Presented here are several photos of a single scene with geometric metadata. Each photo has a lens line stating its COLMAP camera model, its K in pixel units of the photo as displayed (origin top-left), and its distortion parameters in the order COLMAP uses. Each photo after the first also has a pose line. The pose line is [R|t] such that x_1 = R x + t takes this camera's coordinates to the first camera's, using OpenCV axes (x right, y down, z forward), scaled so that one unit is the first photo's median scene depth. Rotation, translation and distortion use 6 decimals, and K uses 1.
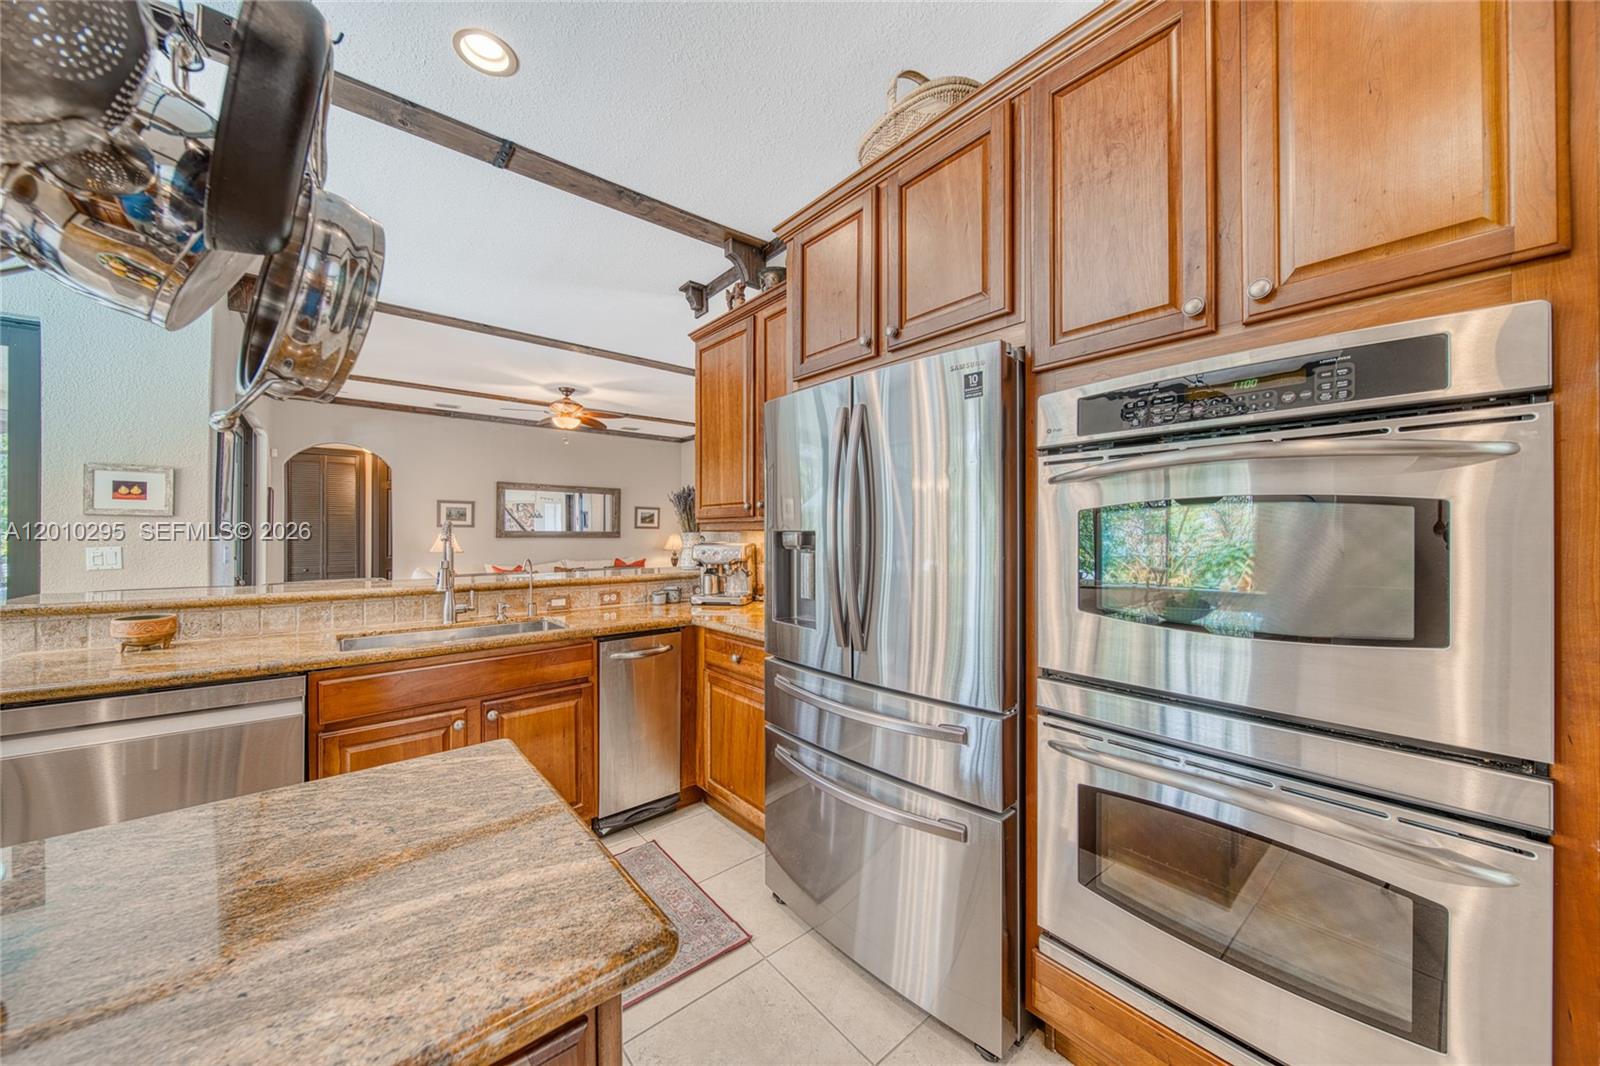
lens RADIAL K [[570.8, 0, 805.7], [0, 570.8, 533.1], [0, 0, 1]] dist [0.000204, -0.001298]
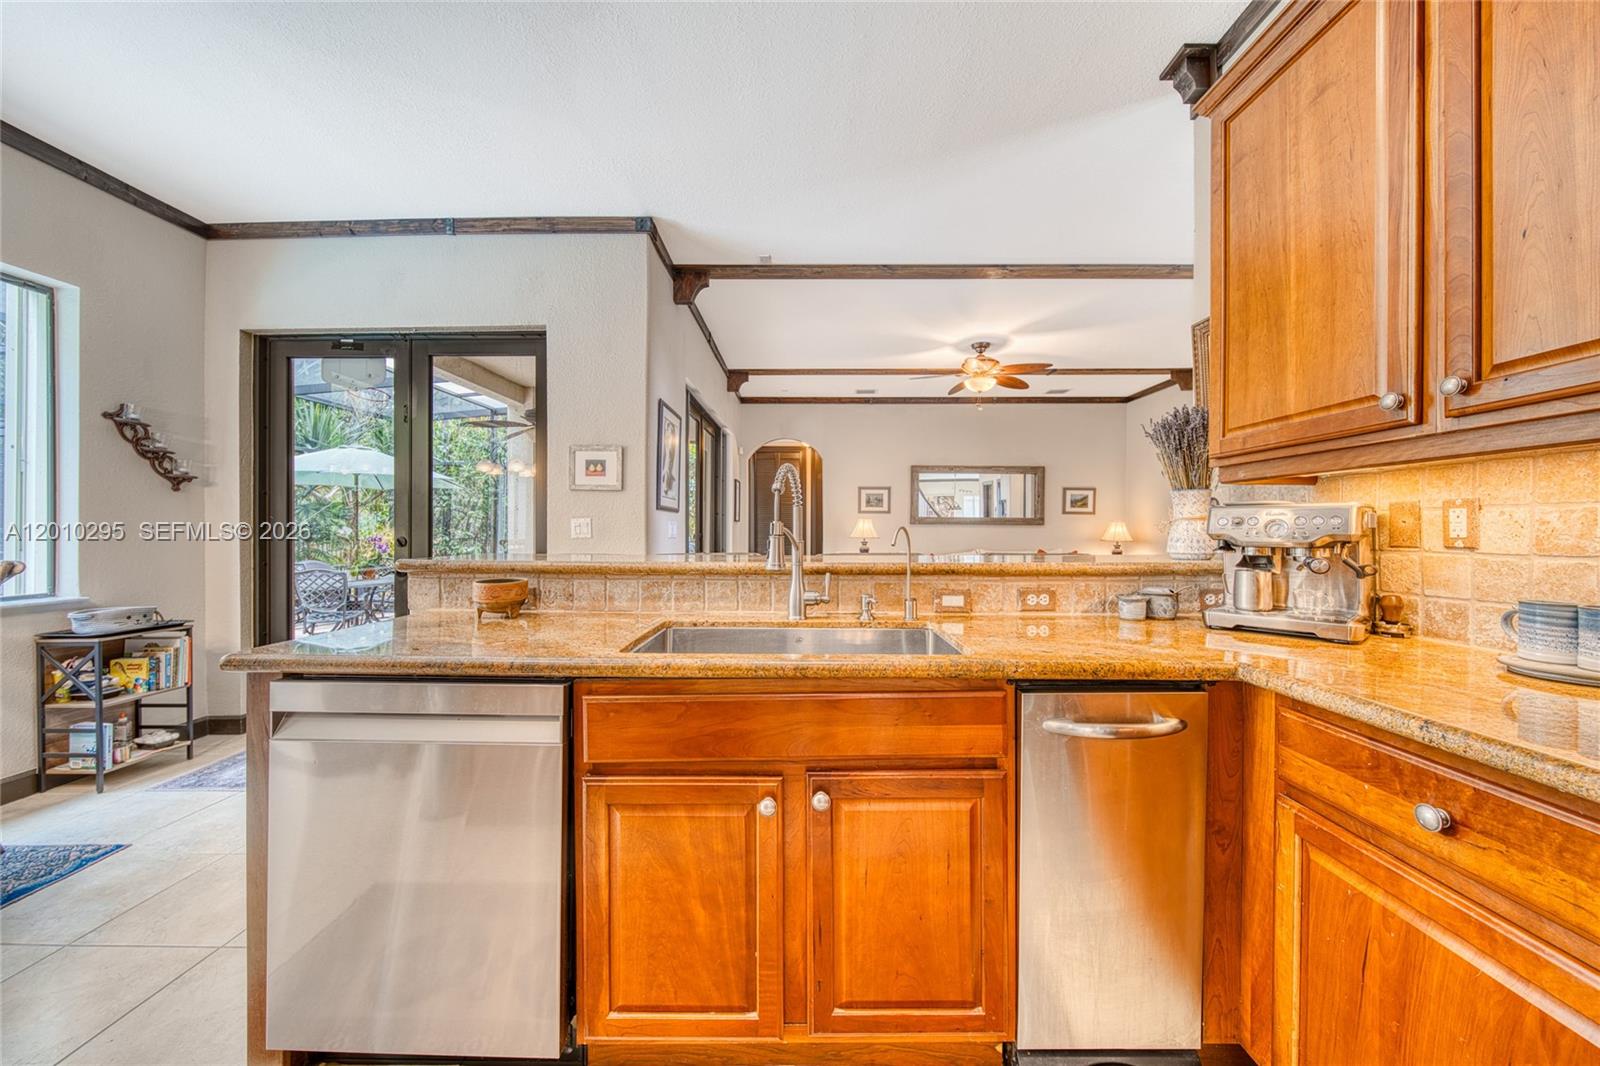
lens RADIAL K [[570.8, 0, 798.1], [0, 570.8, 530.8], [0, 0, 1]] dist [0.000204, -0.001298]
pose [[0.754803, 0.005009, -0.655932, -0.143408], [-0.002822, 0.999986, 0.004388, 0.040330], [0.655946, -0.001461, 0.754807, 0.392940]]
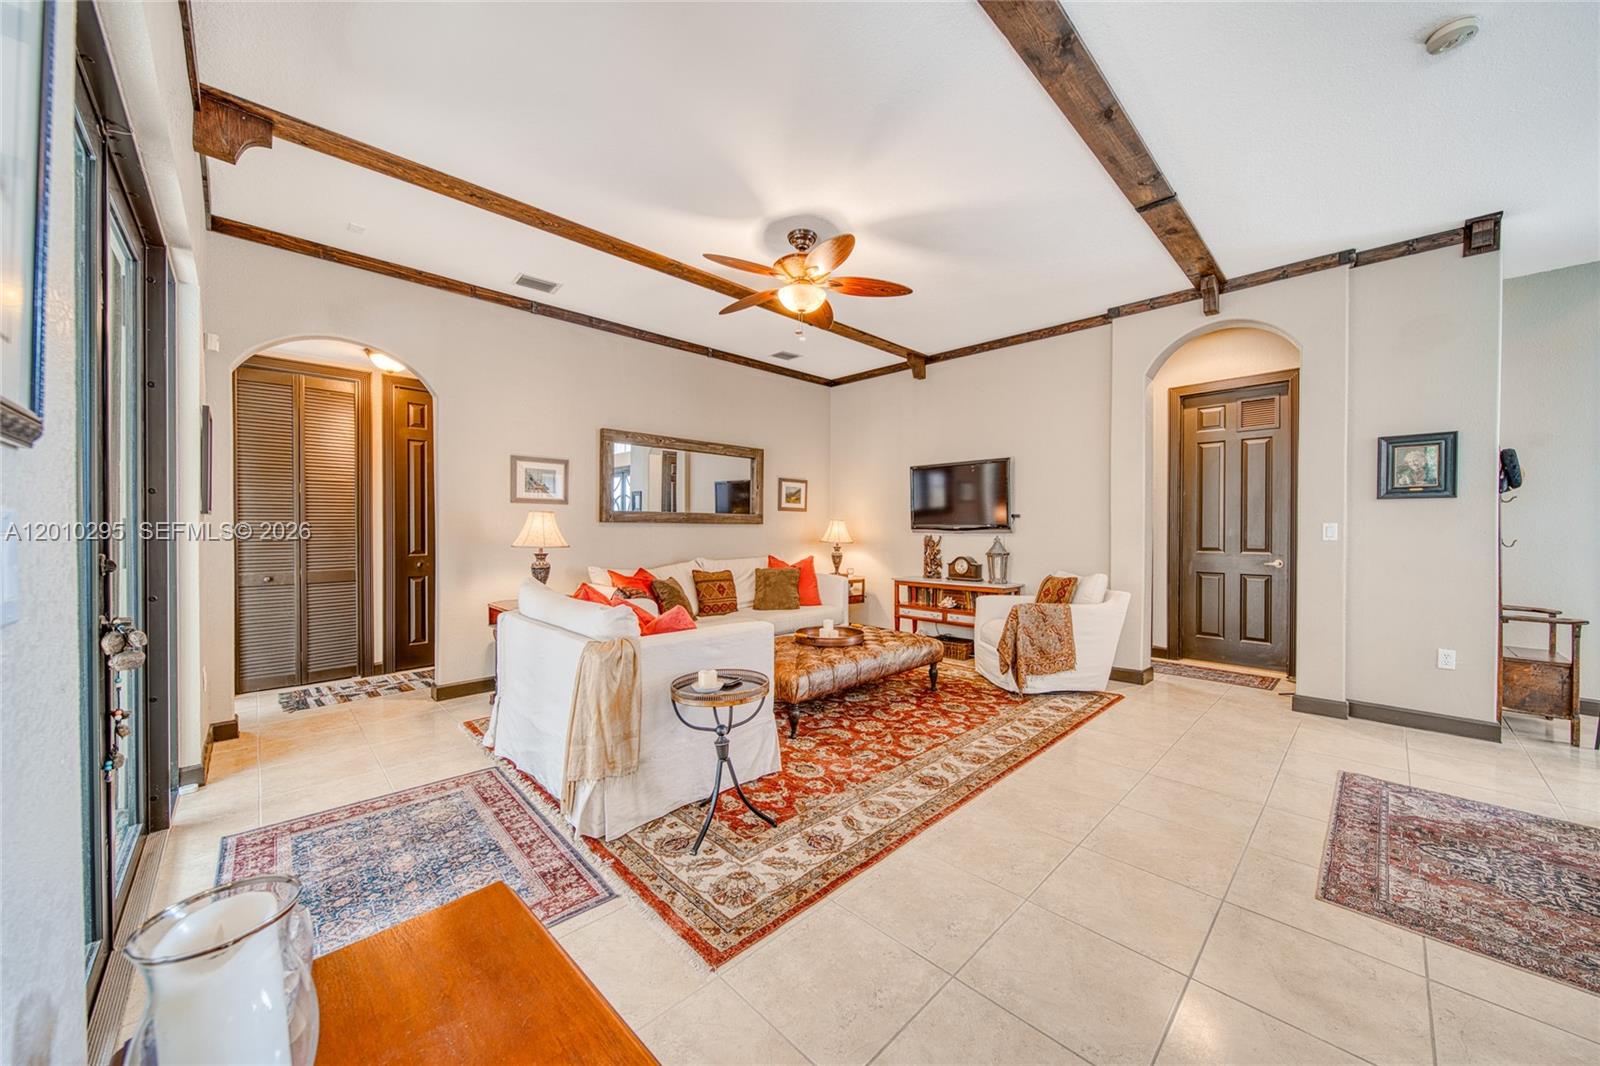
lens RADIAL K [[570.8, 0, 797.6], [0, 570.8, 527.8], [0, 0, 1]] dist [0.000204, -0.001298]
pose [[0.998143, 0.000555, 0.060913, -0.955331], [-0.000723, 0.999996, 0.002747, 0.031974], [-0.060911, -0.002786, 0.998139, 0.998603]]
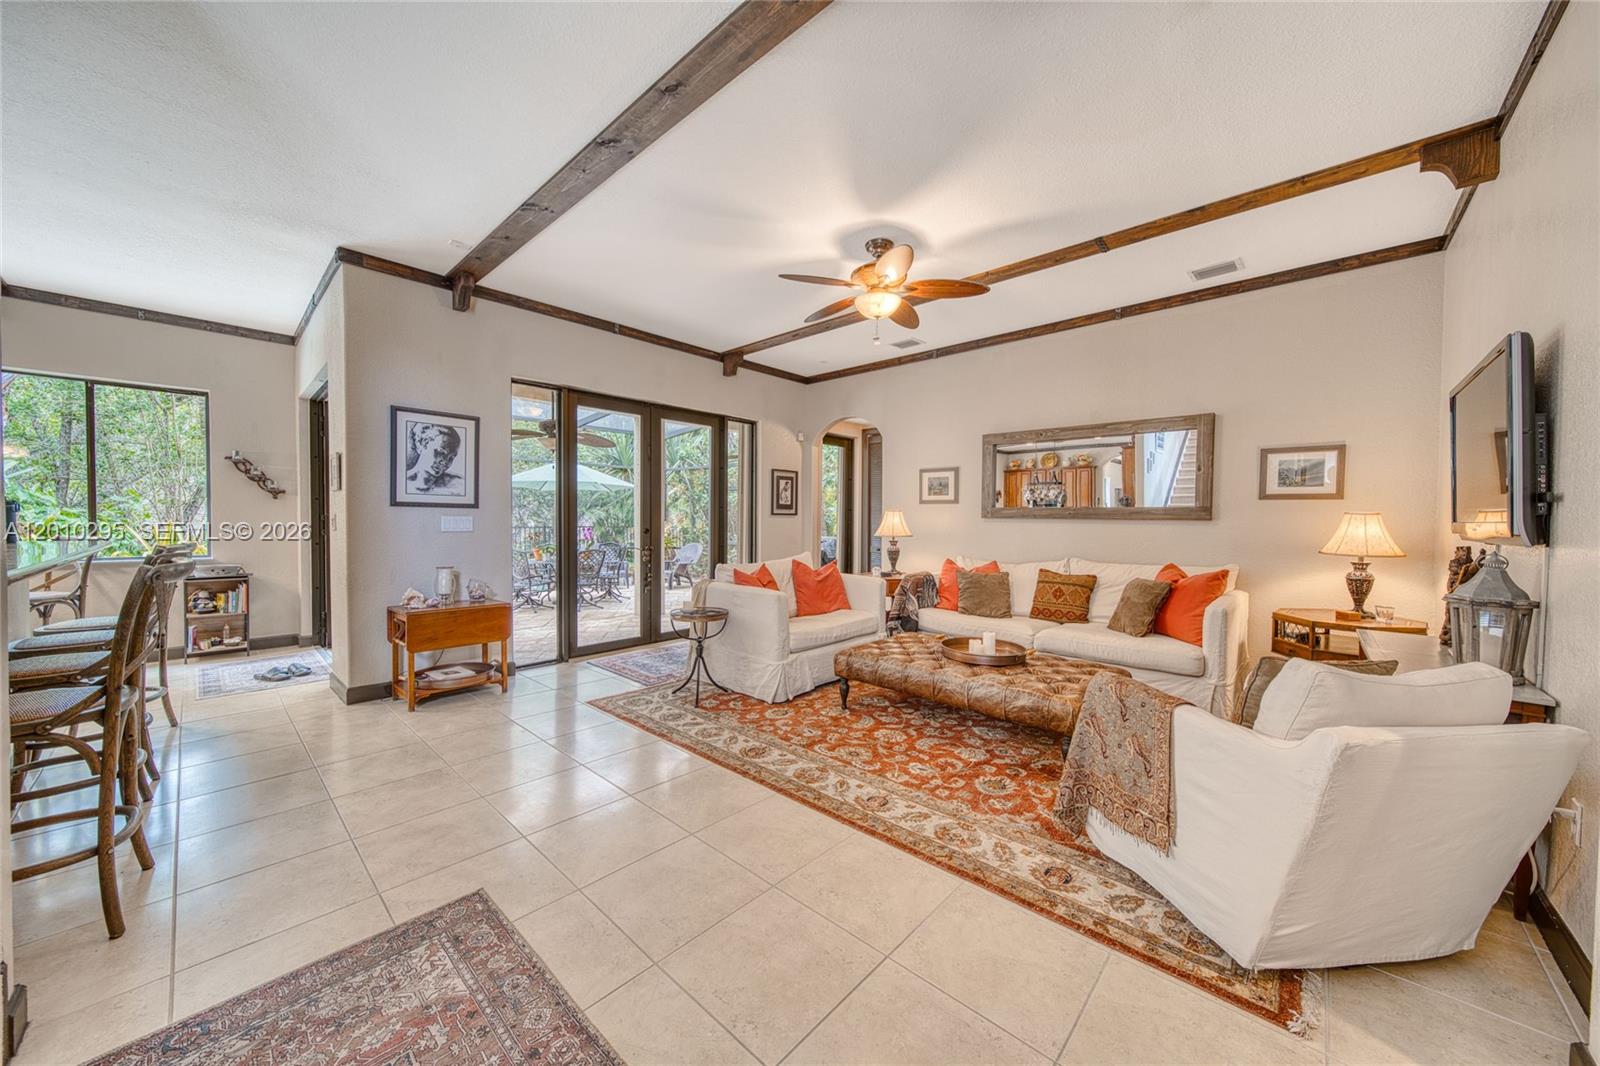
lens RADIAL K [[570.8, 0, 817.3], [0, 570.8, 531.3], [0, 0, 1]] dist [0.000204, -0.001298]
pose [[0.123974, 0.021872, -0.992044, 0.270592], [-0.006253, 0.999754, 0.021261, 0.027381], [0.992266, 0.003568, 0.124080, 1.843672]]
